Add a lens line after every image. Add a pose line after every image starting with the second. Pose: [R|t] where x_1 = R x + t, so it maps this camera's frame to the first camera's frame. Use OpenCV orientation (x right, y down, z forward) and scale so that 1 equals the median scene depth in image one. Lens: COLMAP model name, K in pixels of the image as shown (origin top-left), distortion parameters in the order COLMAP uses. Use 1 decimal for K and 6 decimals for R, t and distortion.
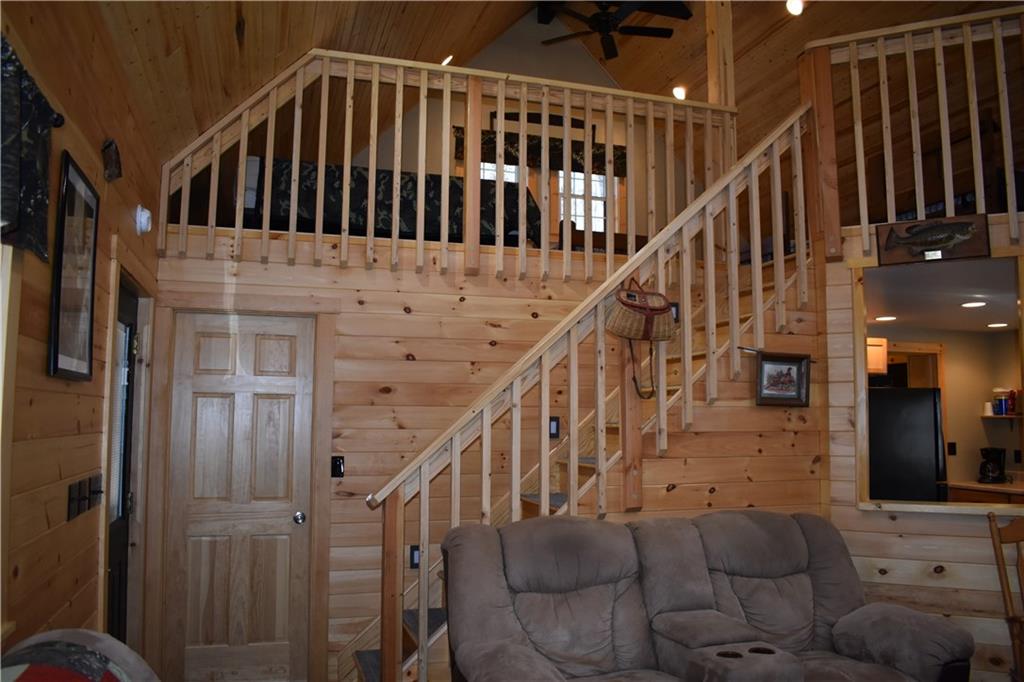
lens RADIAL K [[798.3, 0, 509.0], [0, 798.3, 345.1], [0, 0, 1]] dist [-0.097563, 0.015433]
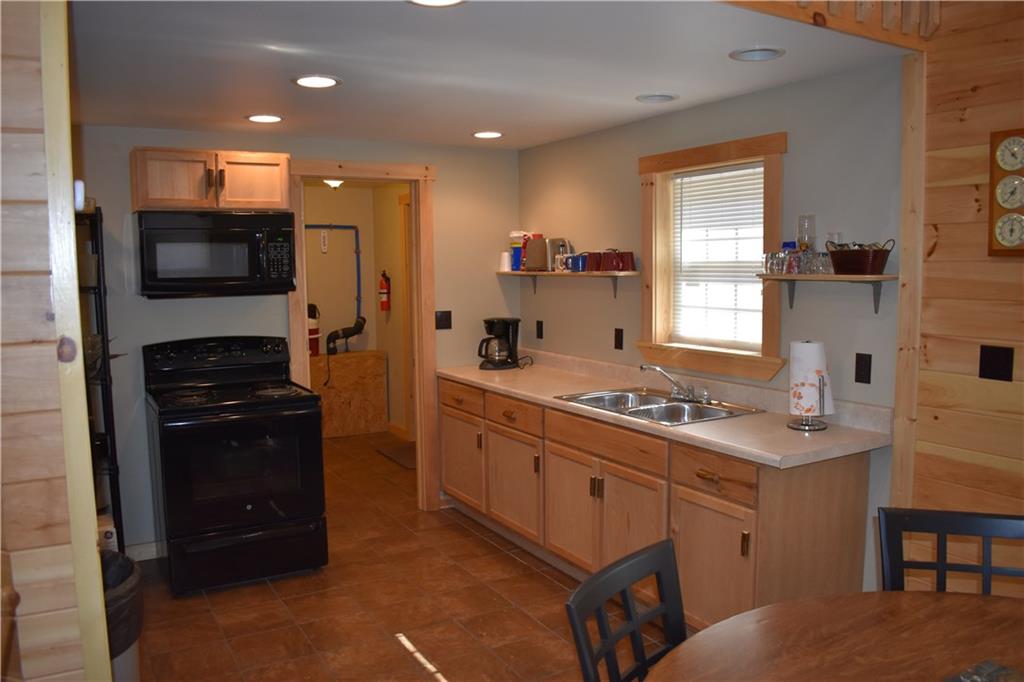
lens RADIAL K [[802.9, 0, 515.6], [0, 802.9, 346.9], [0, 0, 1]] dist [-0.082579, -0.000366]
pose [[0.972305, -0.043878, 0.229560, 0.801127], [-0.000246, 0.982026, 0.188746, 0.038076], [-0.233716, -0.183575, 0.954818, 0.505683]]
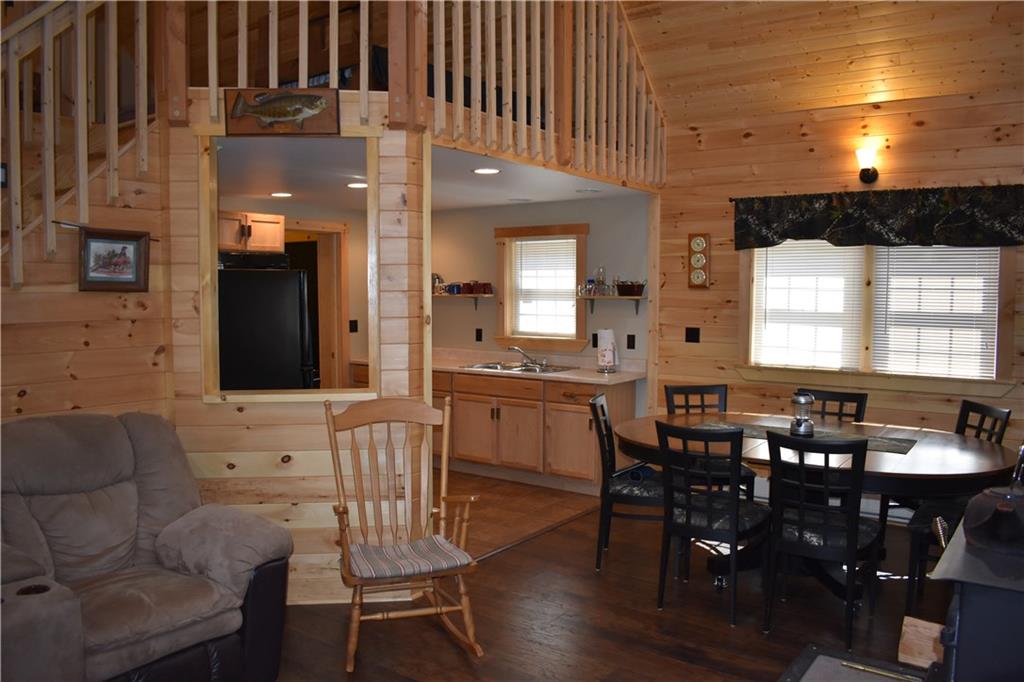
lens RADIAL K [[798.3, 0, 513.8], [0, 798.3, 342.7], [0, 0, 1]] dist [-0.097563, 0.015433]
pose [[0.799606, -0.048285, 0.598580, 0.184308], [-0.047450, 0.988566, 0.143129, -0.009858], [-0.598647, -0.142850, 0.788172, 0.056197]]
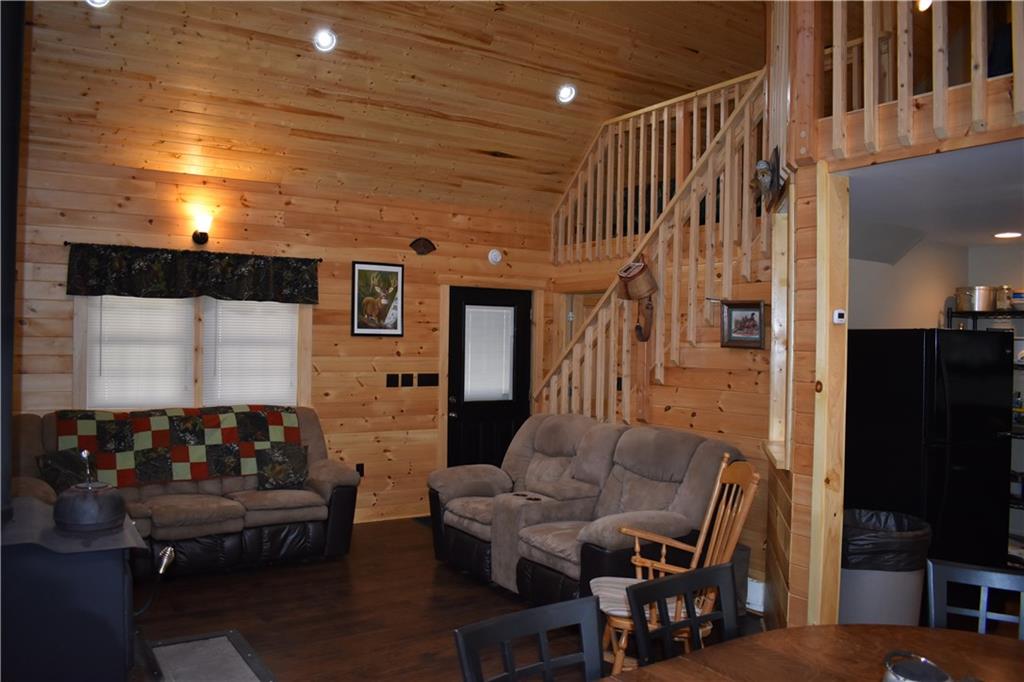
lens RADIAL K [[798.3, 0, 518.1], [0, 798.3, 344.0], [0, 0, 1]] dist [-0.097563, 0.015433]
pose [[0.281274, 0.000402, -0.959628, 1.346900], [0.071220, 0.997233, 0.021293, 0.025309], [0.956981, -0.074334, 0.280467, 0.380203]]
